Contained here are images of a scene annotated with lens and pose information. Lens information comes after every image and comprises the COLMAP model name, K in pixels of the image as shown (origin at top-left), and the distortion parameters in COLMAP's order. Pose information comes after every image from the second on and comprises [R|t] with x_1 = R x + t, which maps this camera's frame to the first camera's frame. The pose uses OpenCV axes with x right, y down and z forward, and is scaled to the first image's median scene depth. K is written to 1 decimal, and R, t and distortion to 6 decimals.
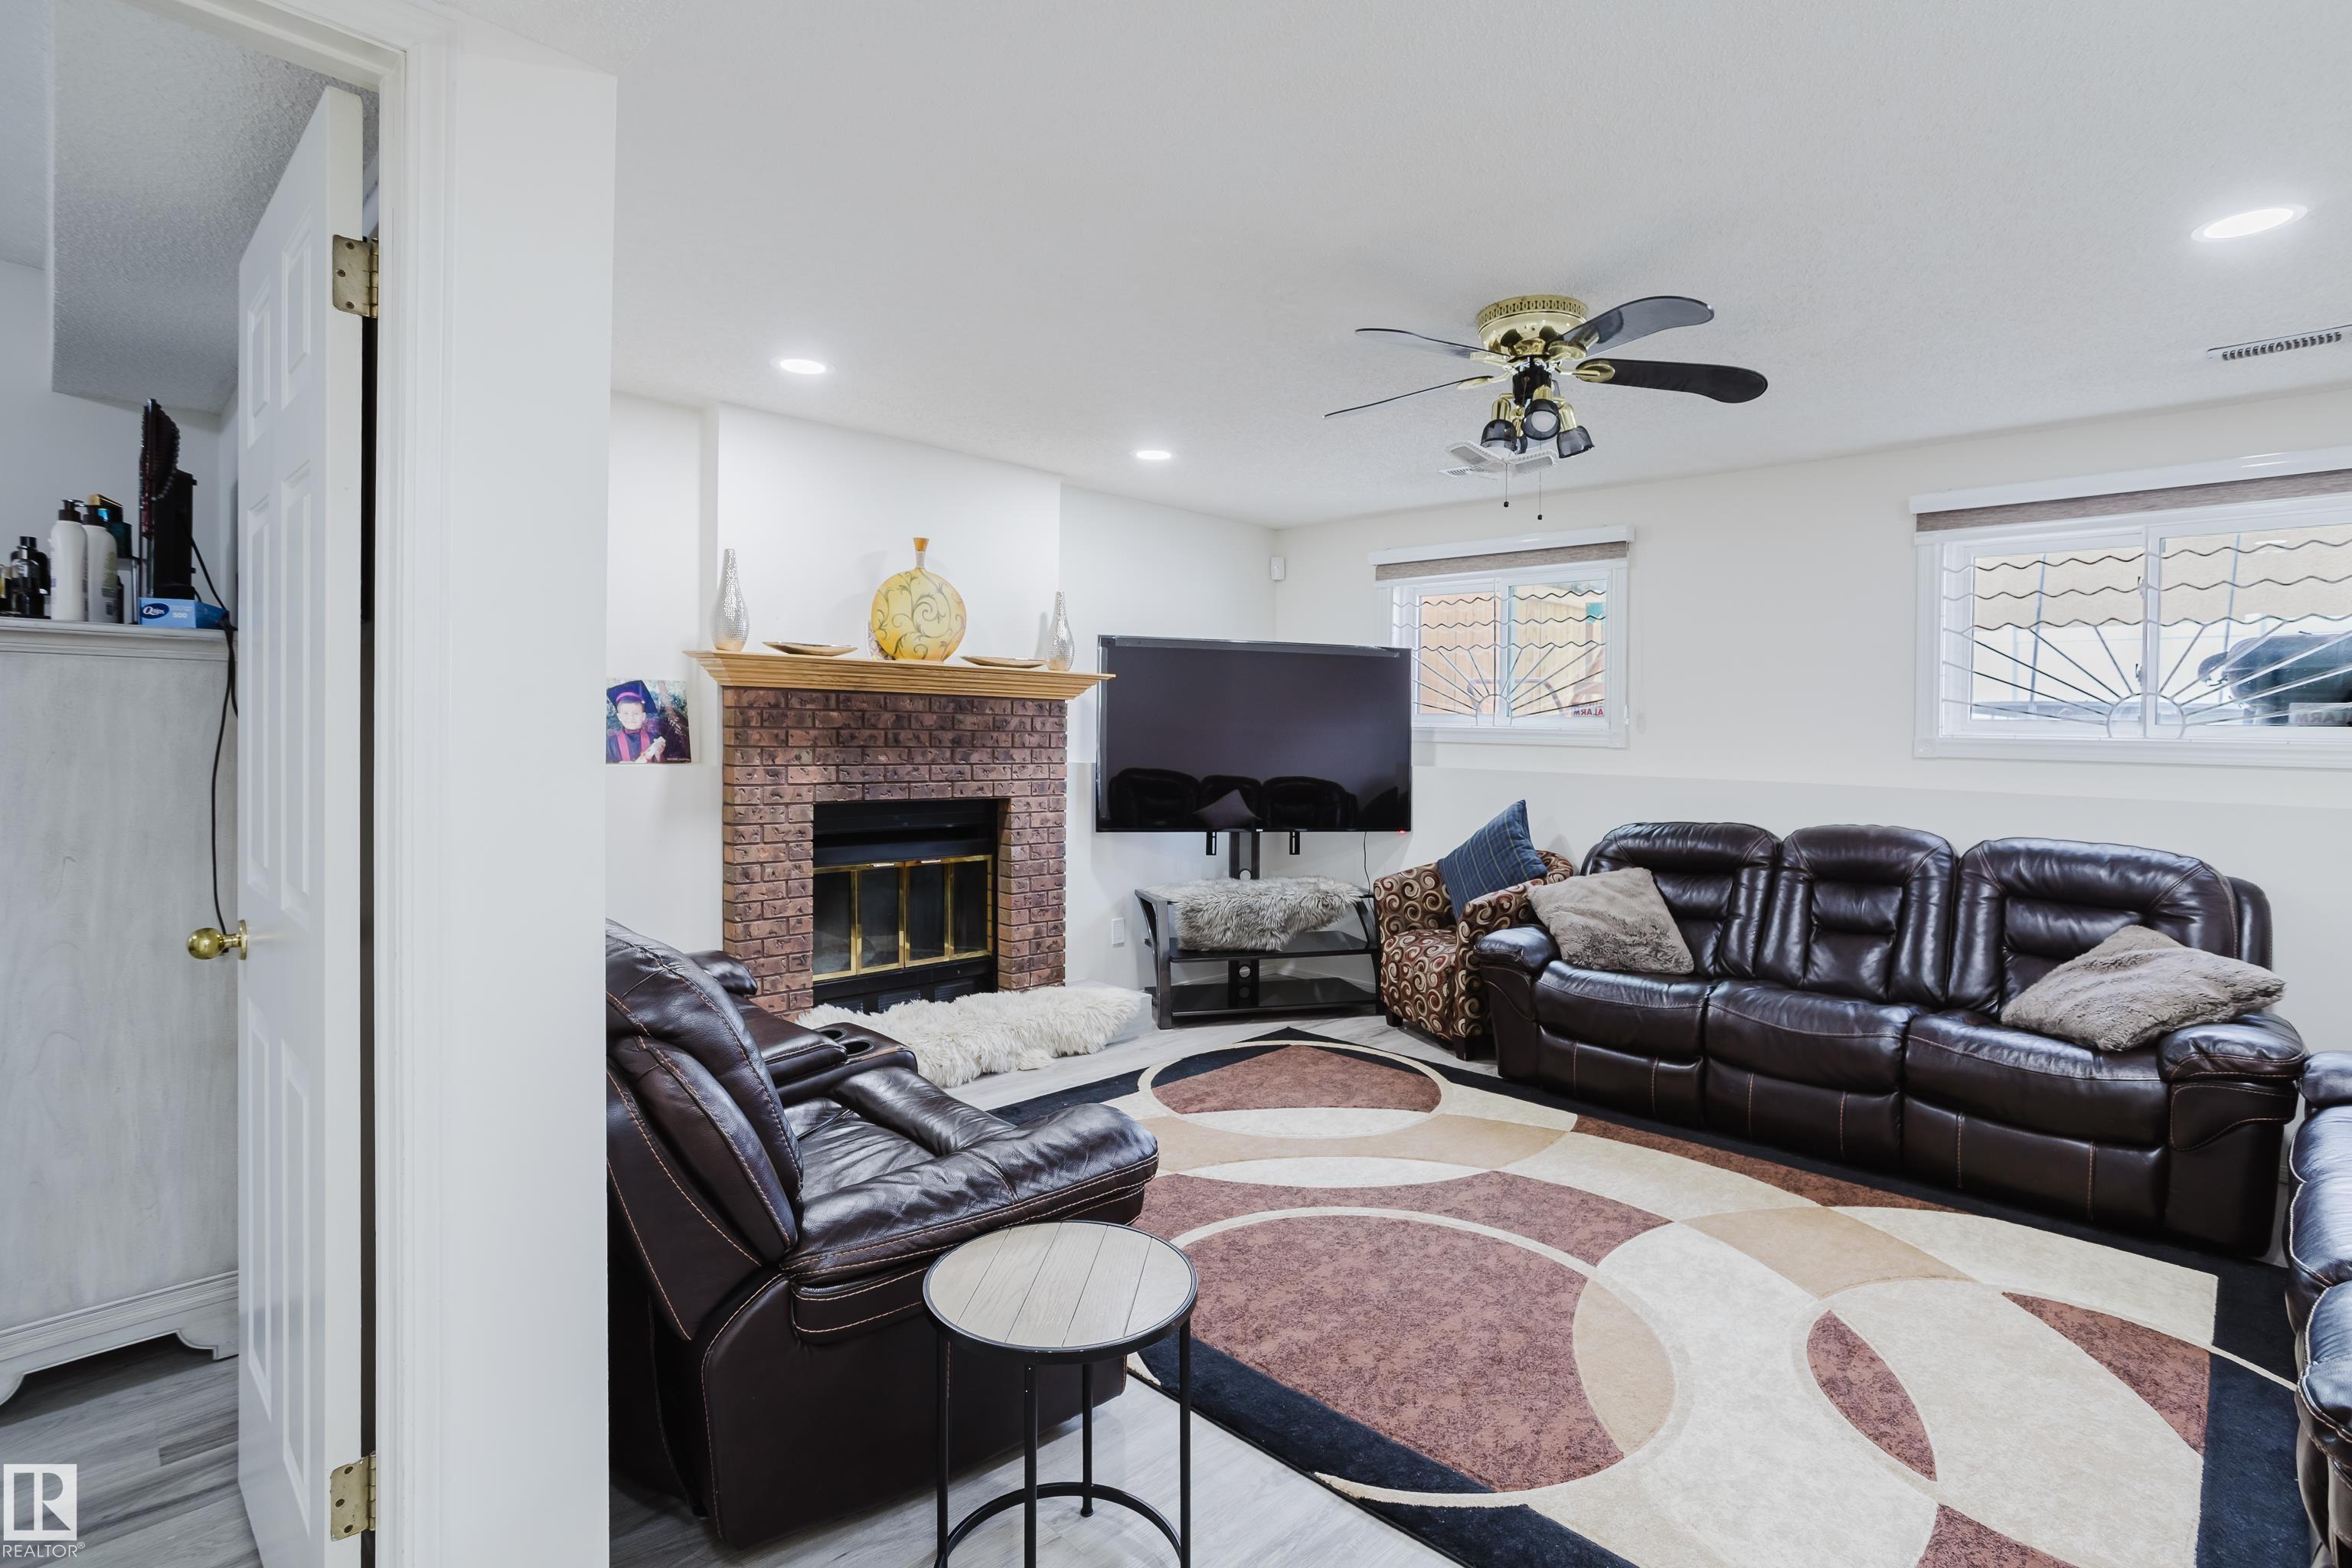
lens RADIAL K [[1150.6, 0, 1173.8], [0, 1150.6, 760.9], [0, 0, 1]] dist [-0.027269, 0.022615]
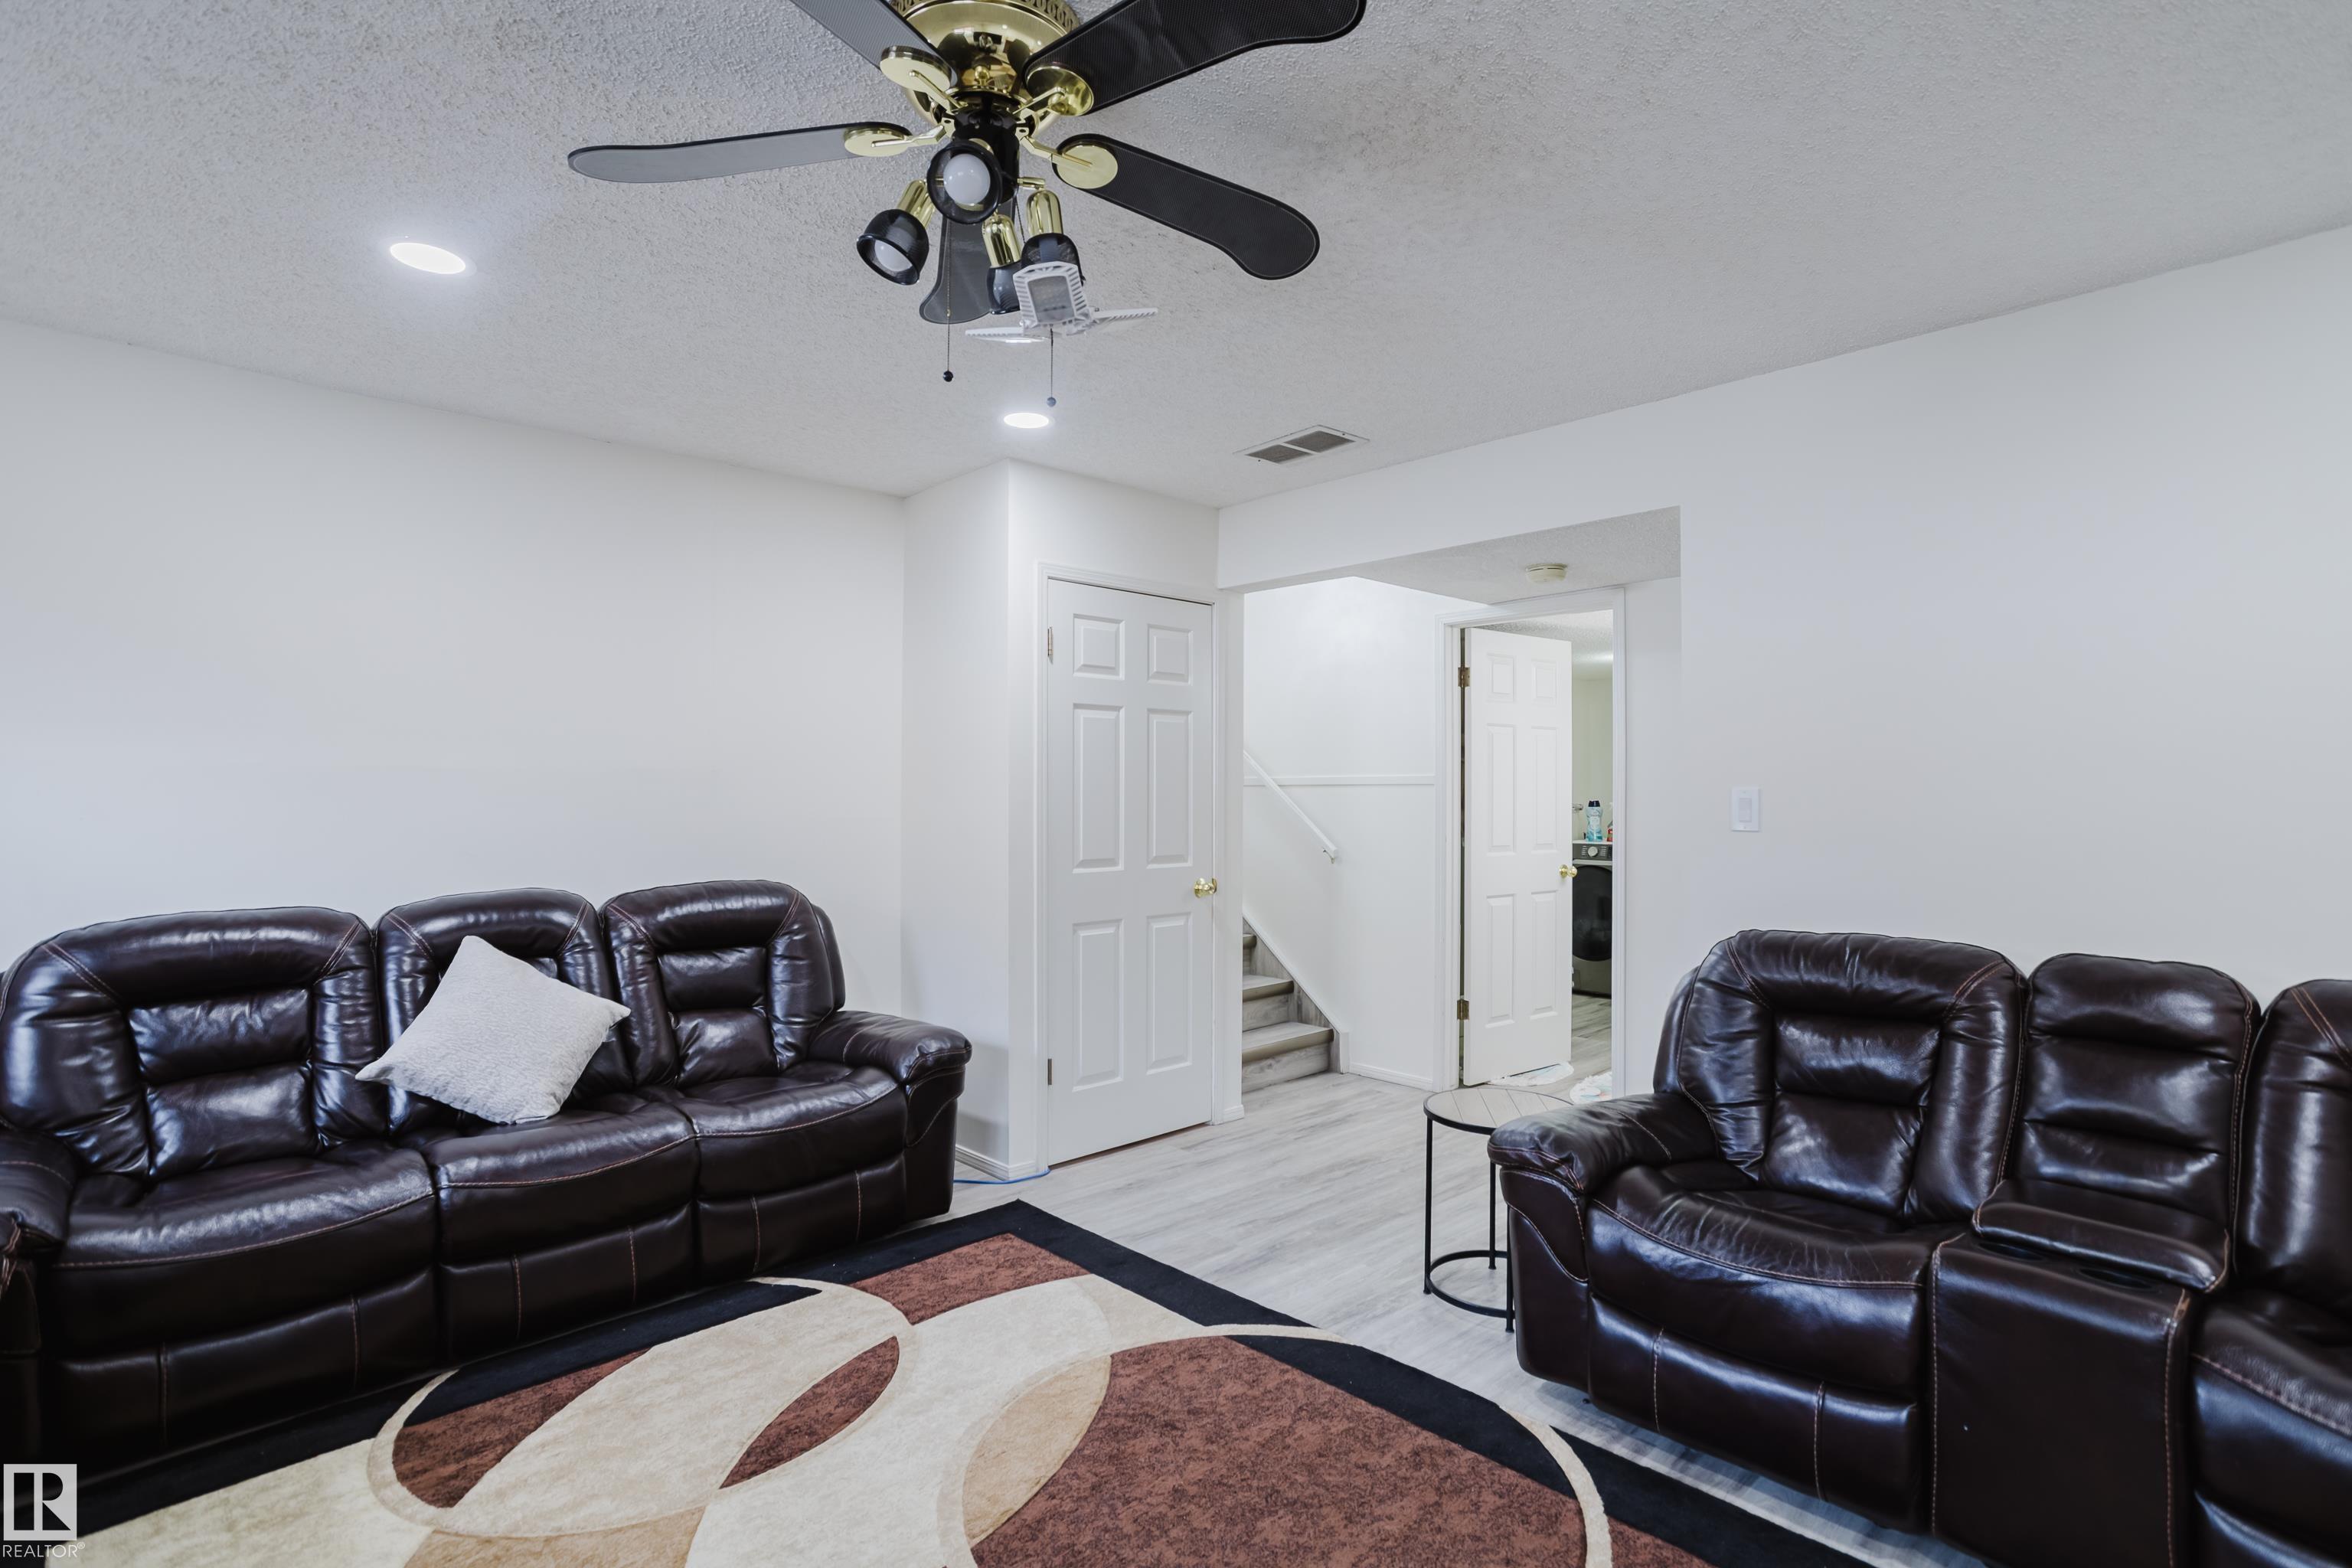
lens RADIAL K [[1150.6, 0, 1173.8], [0, 1150.6, 760.9], [0, 0, 1]] dist [-0.027269, 0.022615]
pose [[-0.999176, -0.017664, 0.036538, 0.168034], [-0.017815, 0.999834, -0.003801, -0.027519], [-0.036465, -0.004449, -0.999325, 1.318696]]
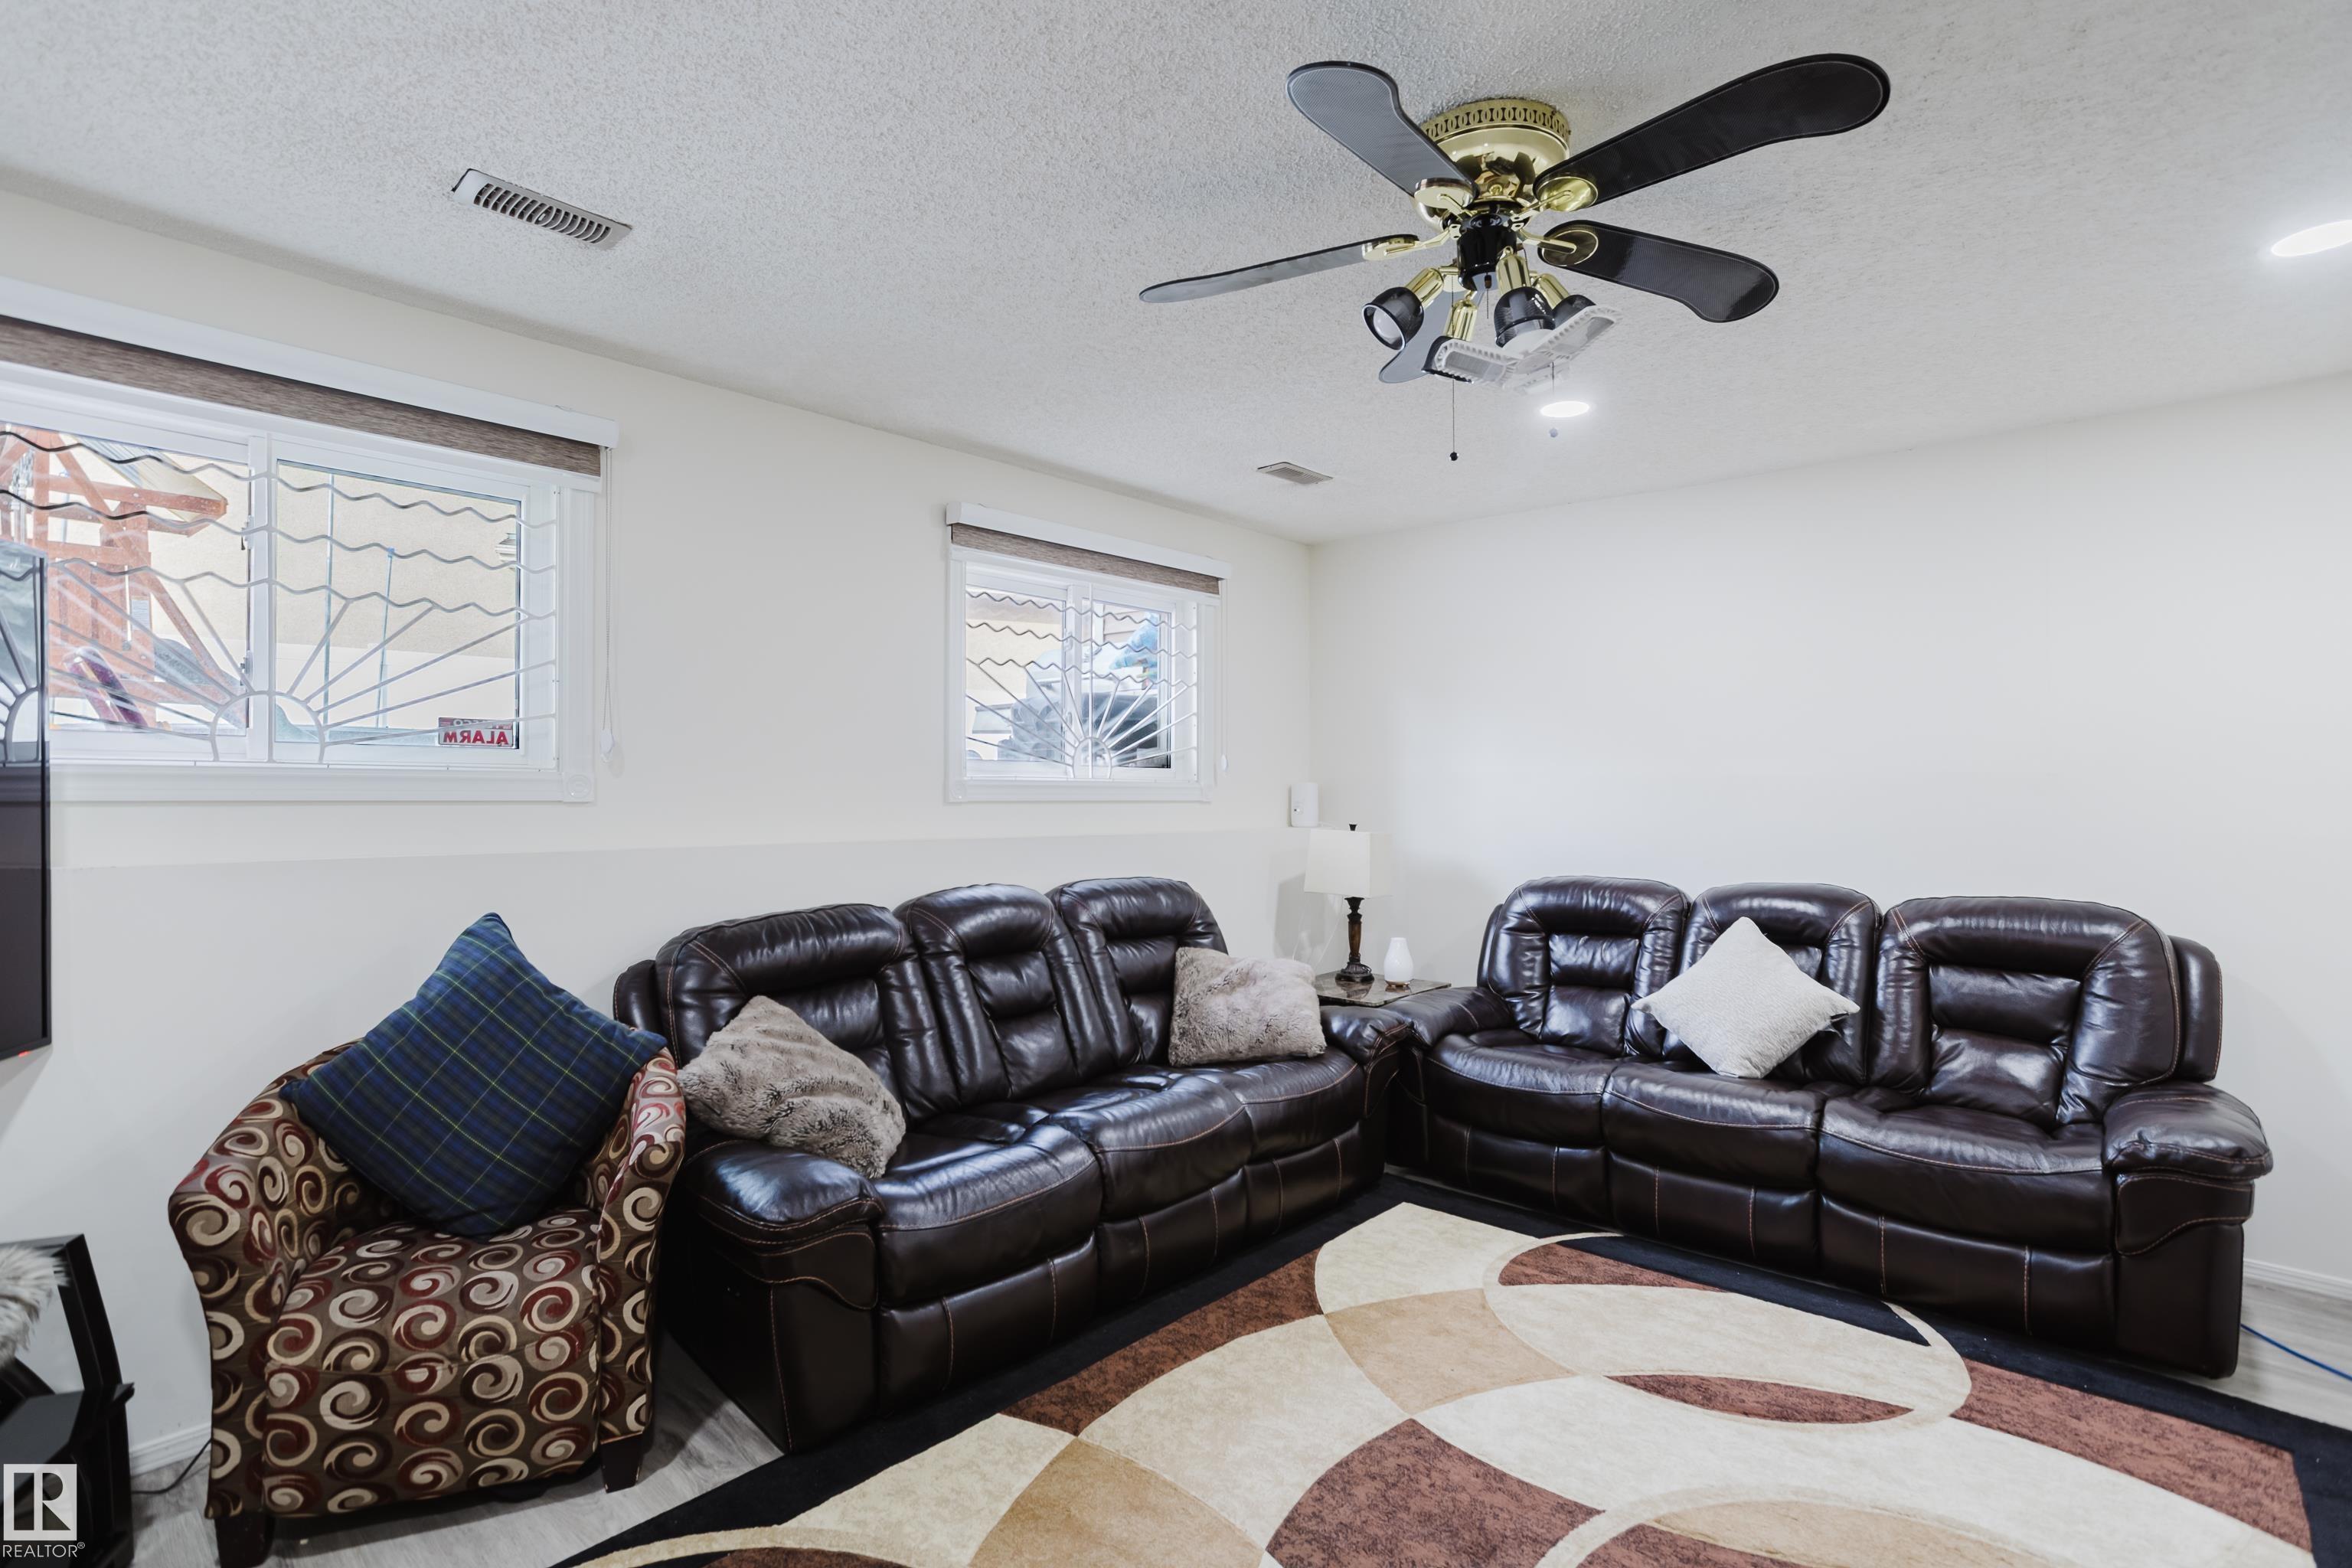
lens RADIAL K [[1150.6, 0, 1173.8], [0, 1150.6, 760.9], [0, 0, 1]] dist [-0.027269, 0.022615]
pose [[-0.045472, 0.000093, 0.998966, -0.284467], [0.015071, 0.999886, 0.000593, -0.038903], [-0.998852, 0.015083, -0.045468, 1.031667]]
